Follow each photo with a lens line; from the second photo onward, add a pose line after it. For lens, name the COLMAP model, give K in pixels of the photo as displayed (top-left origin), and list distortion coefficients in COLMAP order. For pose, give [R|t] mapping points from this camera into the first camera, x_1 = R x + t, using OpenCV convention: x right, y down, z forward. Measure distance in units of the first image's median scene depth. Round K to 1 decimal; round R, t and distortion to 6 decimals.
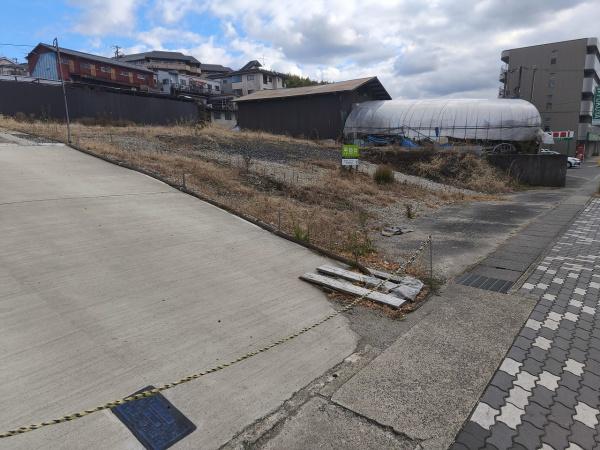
lens RADIAL K [[394.4, 0, 300.0], [0, 394.4, 225.0], [0, 0, 1]] dist [0.045642, -0.005011]
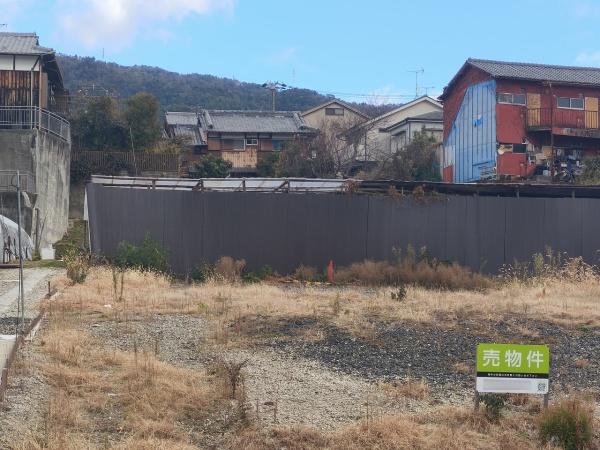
lens RADIAL K [[1489.5, 0, 300.0], [0, 1489.5, 225.0], [0, 0, 1]] dist [-0.005630, 0.025792]
pose [[0.718583, -0.036257, -0.694496, 0.441632], [-0.142787, 0.969672, -0.198361, 0.005645], [0.680626, 0.241704, 0.691613, -0.099090]]
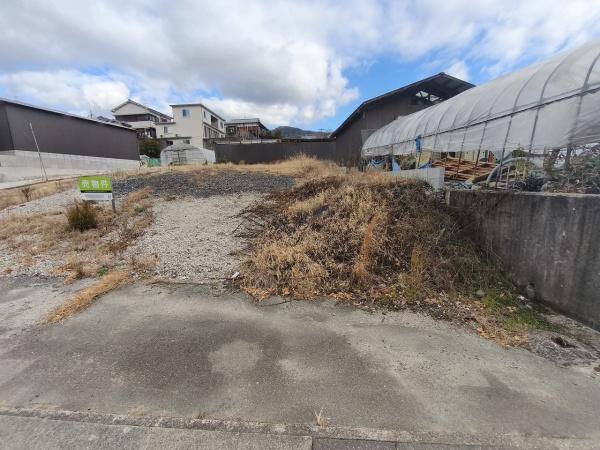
lens RADIAL K [[252.4, 0, 300.6], [0, 252.4, 213.6], [0, 0, 1]] dist [-0.000831, -0.000151]
pose [[0.575276, 0.103672, -0.811363, 0.367964], [-0.133341, 0.990553, 0.032026, -0.085932], [0.807018, 0.089764, 0.583665, 0.448315]]
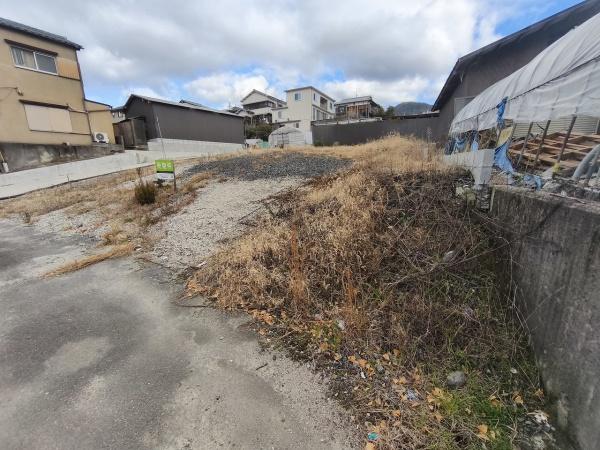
lens RADIAL K [[249.5, 0, 300.1], [0, 249.5, 222.8], [0, 0, 1]] dist [-0.001874, -0.000287]
pose [[0.171363, 0.232808, -0.957306, 0.371019], [-0.172075, 0.963816, 0.203589, -0.102180], [0.970064, 0.129841, 0.205223, 0.529546]]
